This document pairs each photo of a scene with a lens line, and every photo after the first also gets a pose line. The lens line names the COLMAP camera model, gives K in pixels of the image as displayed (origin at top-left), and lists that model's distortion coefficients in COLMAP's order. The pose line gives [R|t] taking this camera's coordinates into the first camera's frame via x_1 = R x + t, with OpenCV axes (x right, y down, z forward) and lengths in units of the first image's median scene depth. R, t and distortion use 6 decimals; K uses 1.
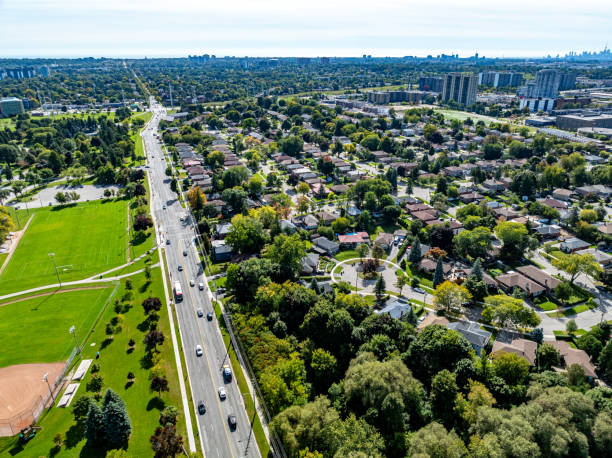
lens RADIAL K [[431.8, 0, 305.0], [0, 431.8, 229.7], [0, 0, 1]] dist [-0.035928, 0.027328]
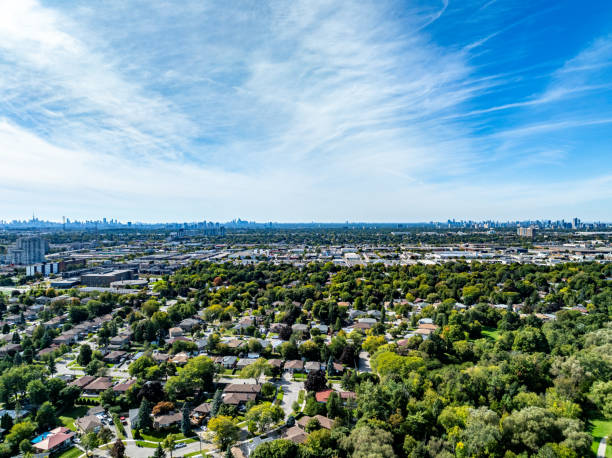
lens RADIAL K [[429.5, 0, 307.7], [0, 429.5, 229.5], [0, 0, 1]] dist [-0.034412, 0.024370]
pose [[0.395815, -0.015514, 0.918199, -0.266486], [0.349450, 0.927182, -0.134974, -0.044727], [-0.849244, 0.374289, 0.372414, 0.101722]]
